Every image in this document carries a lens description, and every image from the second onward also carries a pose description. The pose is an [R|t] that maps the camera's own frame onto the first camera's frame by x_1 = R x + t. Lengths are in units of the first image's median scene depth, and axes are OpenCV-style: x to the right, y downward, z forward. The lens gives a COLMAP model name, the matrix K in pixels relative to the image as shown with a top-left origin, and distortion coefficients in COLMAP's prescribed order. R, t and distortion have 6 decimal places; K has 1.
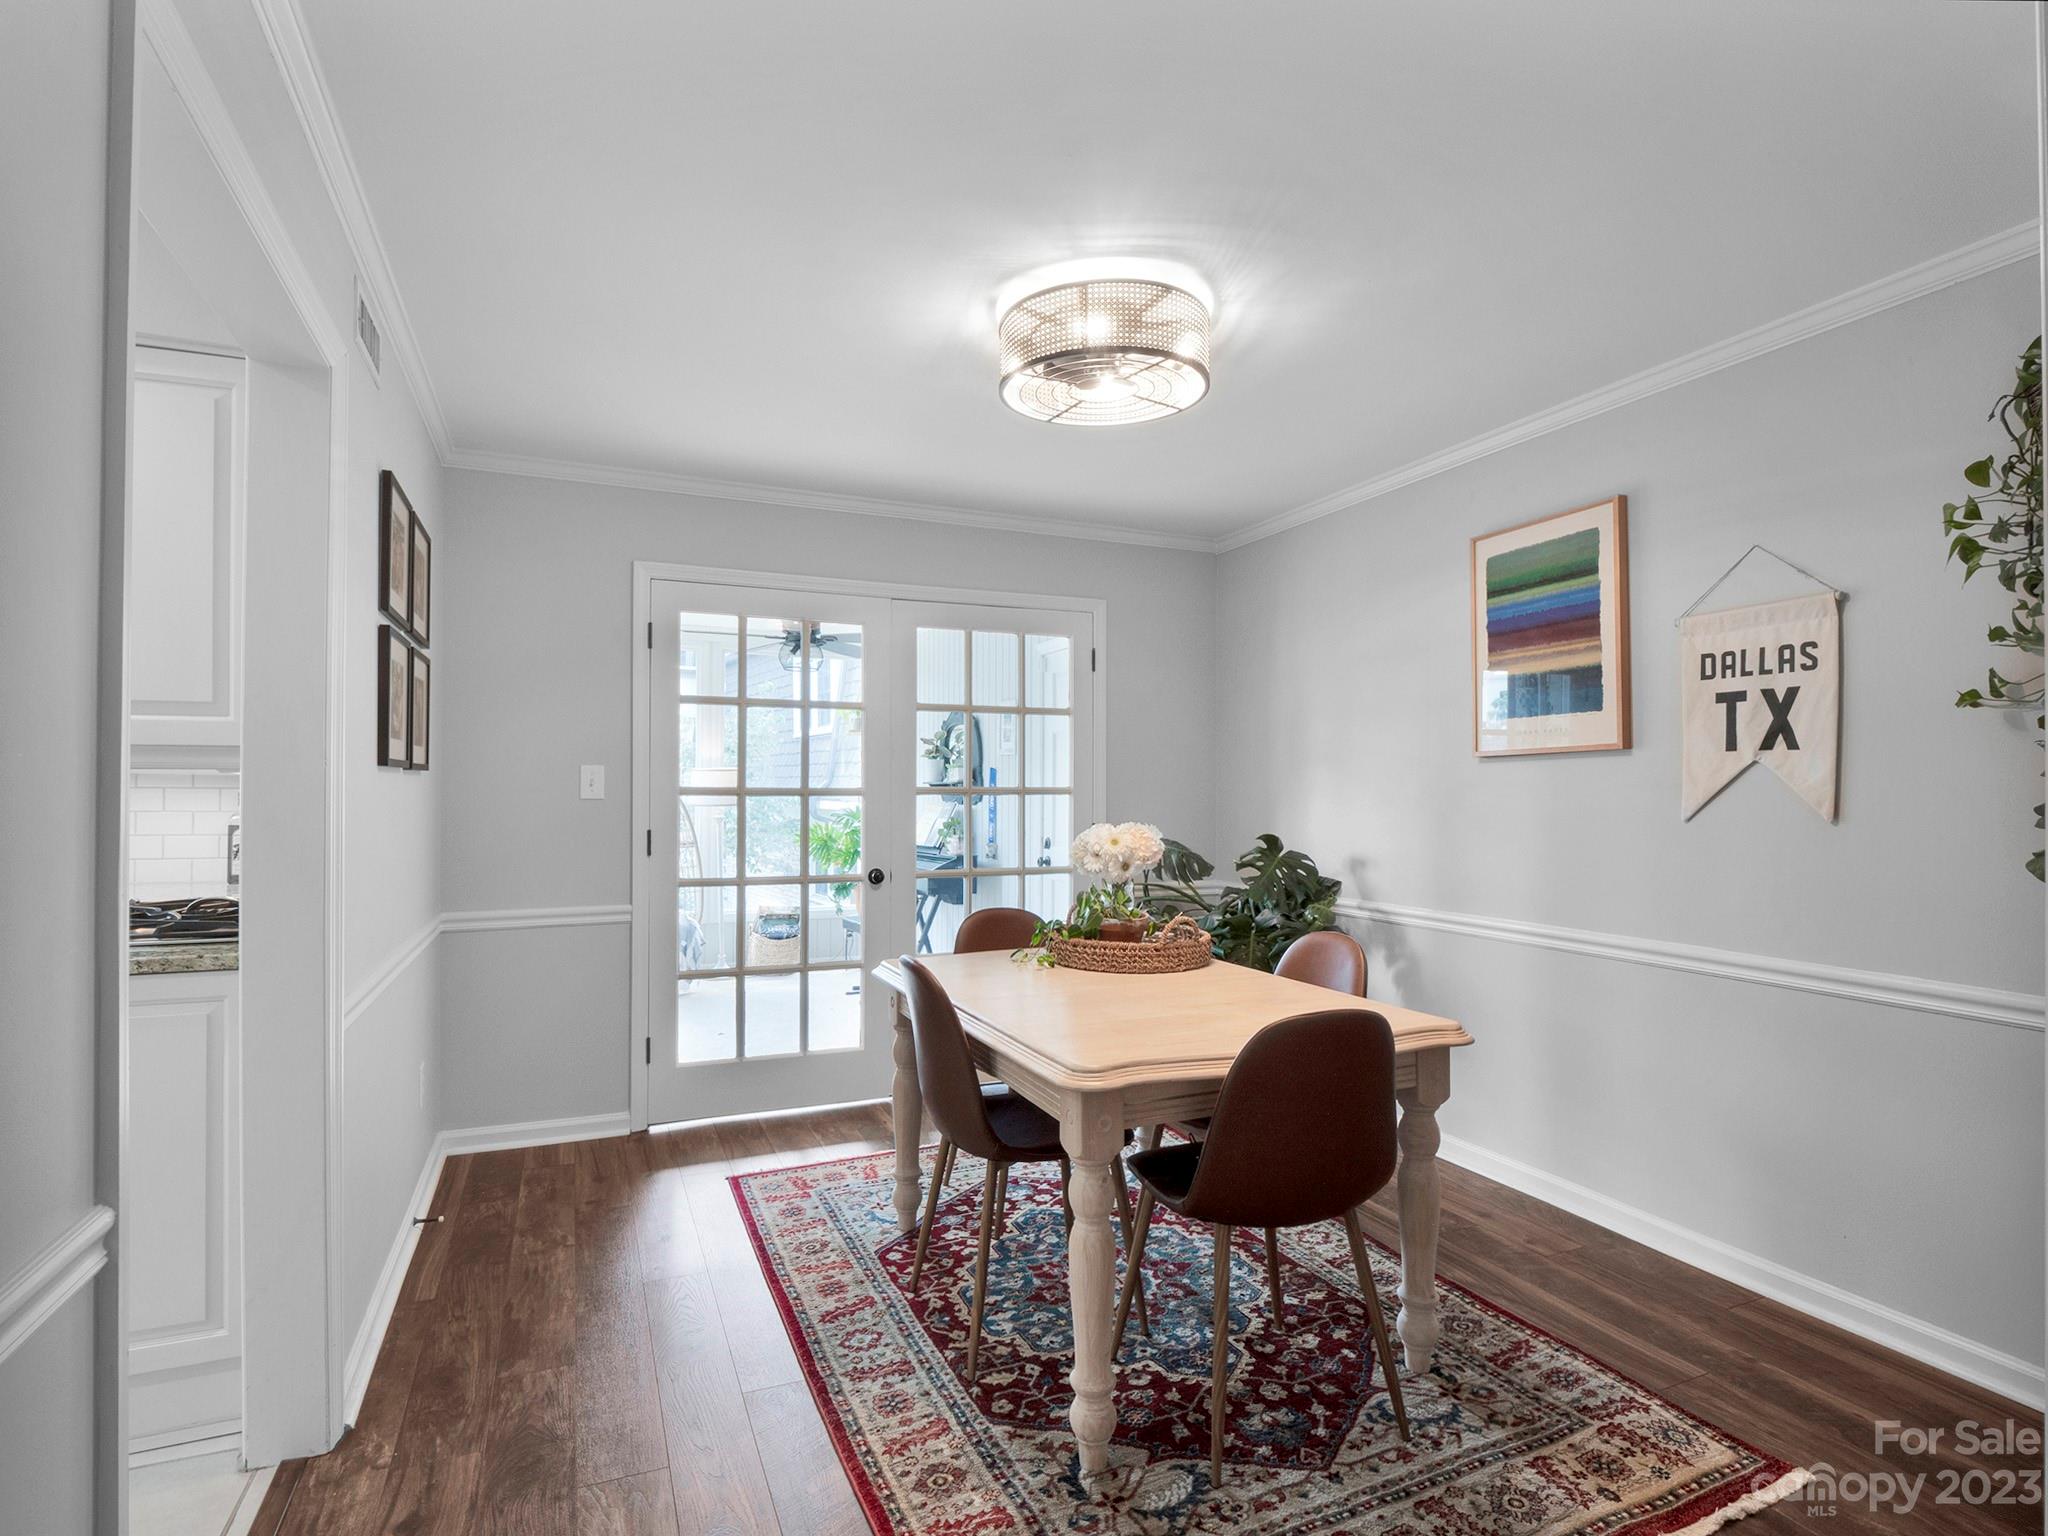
lens RADIAL K [[1017.0, 0, 1024.2], [0, 1017.0, 780.0], [0, 0, 1]] dist [-0.006342, -0.002146]
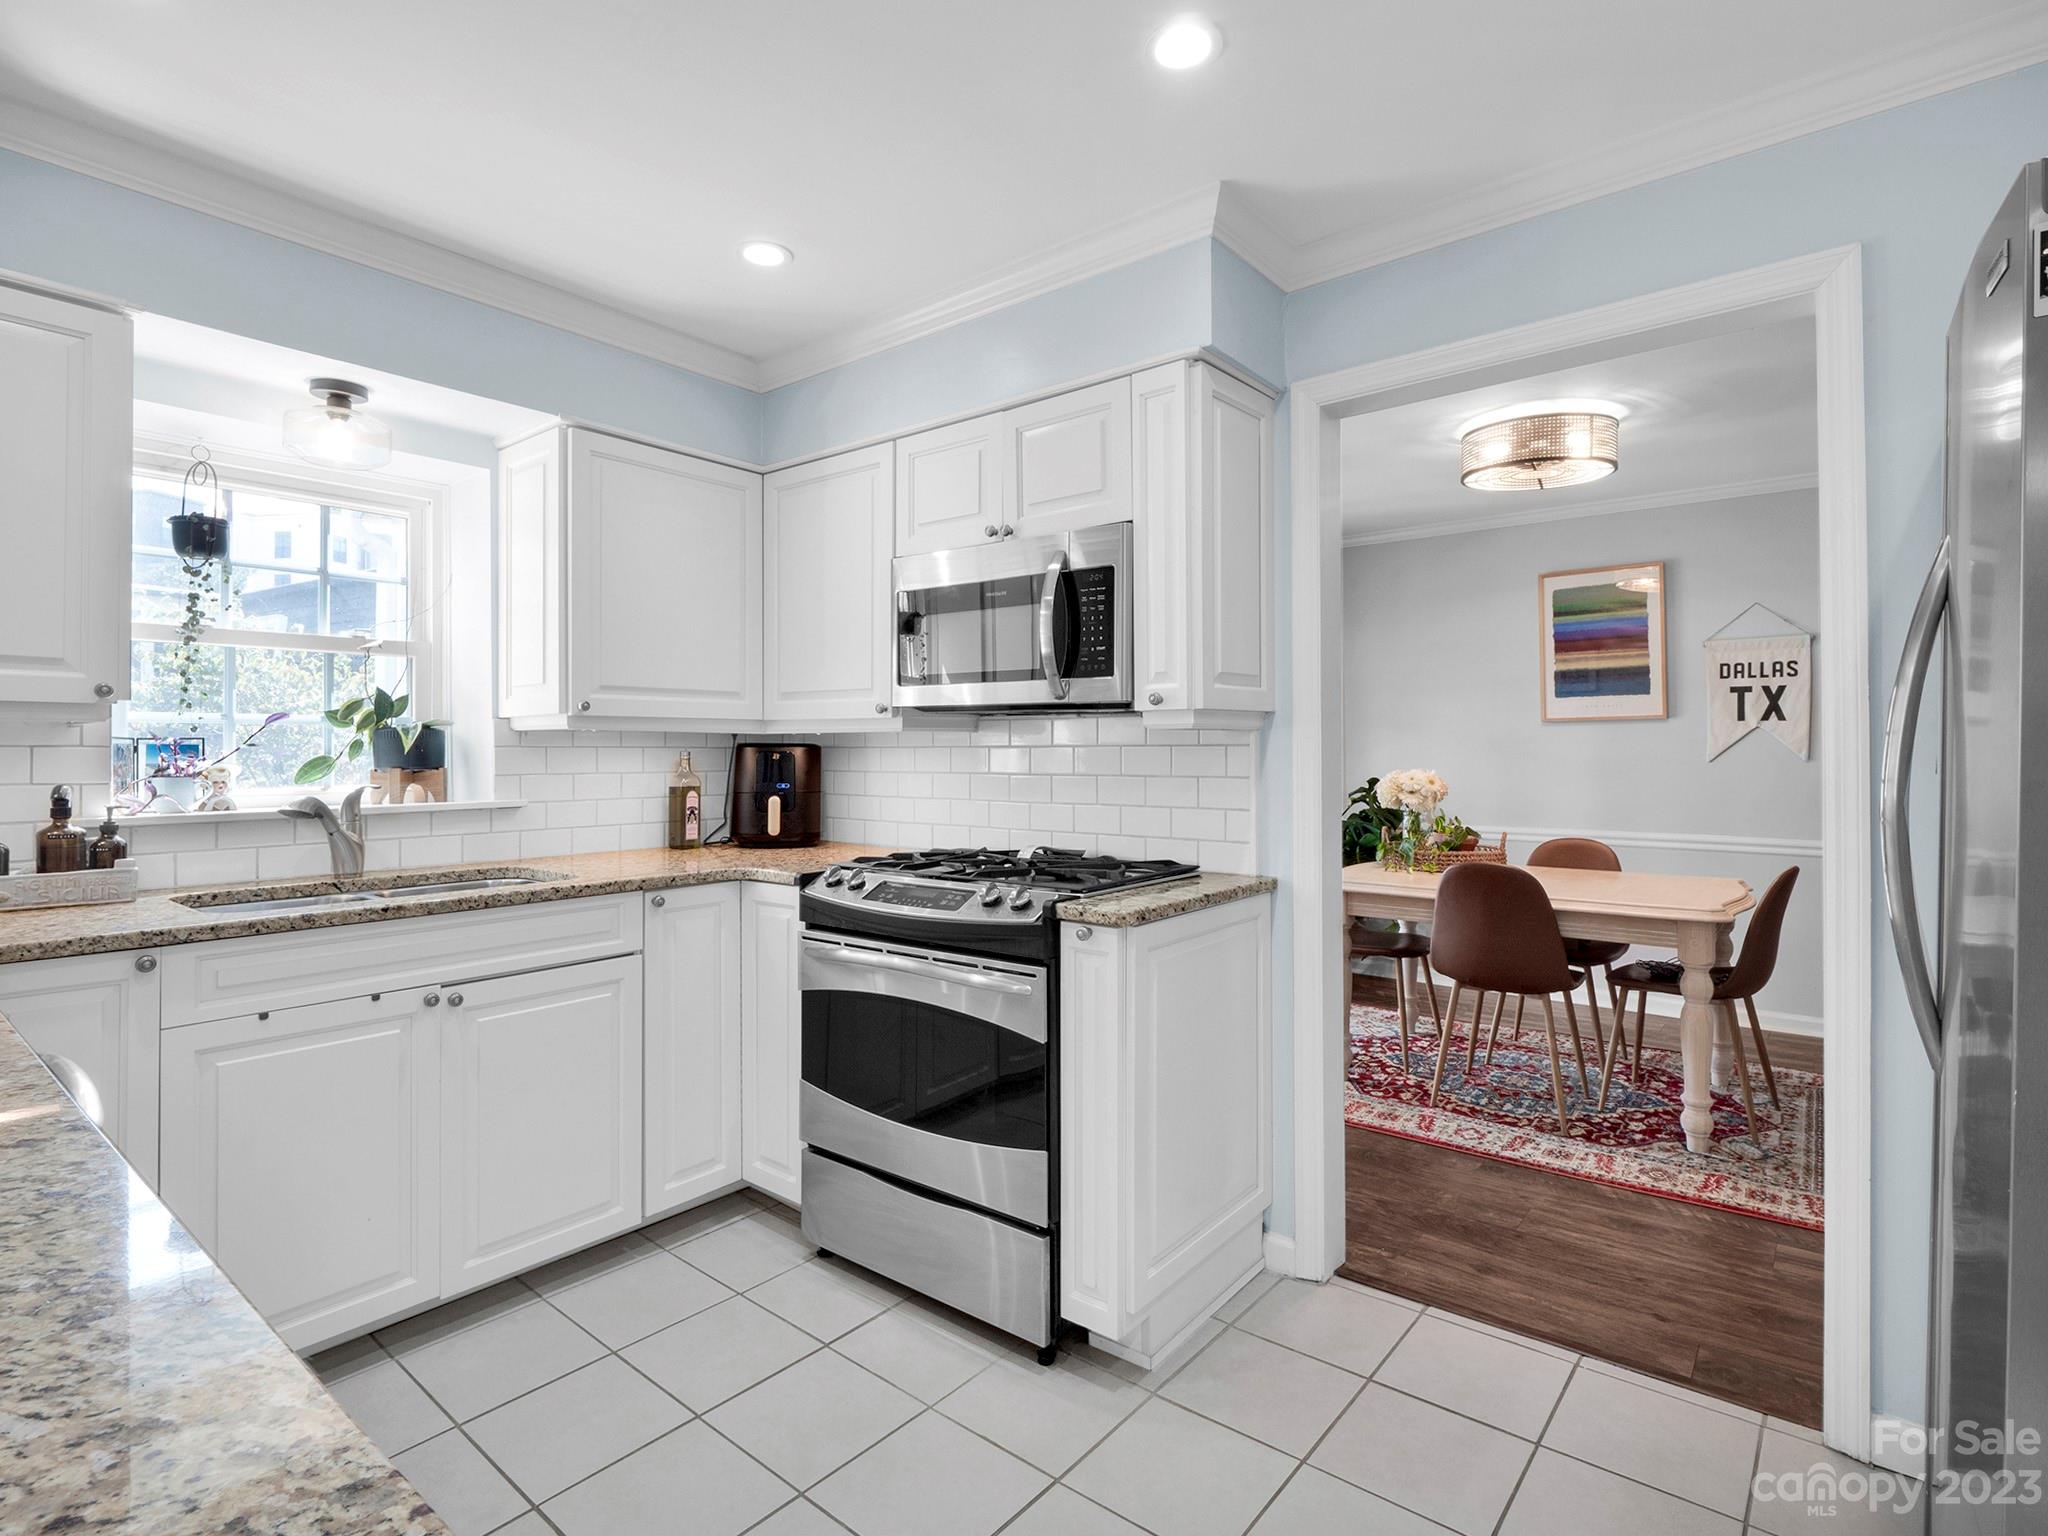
lens RADIAL K [[1021.9, 0, 1027.1], [0, 1021.9, 737.8], [0, 0, 1]] dist [-0.005530, -0.000973]
pose [[0.886875, -0.001844, 0.462005, -1.225807], [0.000408, 0.999995, 0.003208, -0.005672], [-0.462008, -0.002656, 0.886872, 0.021764]]
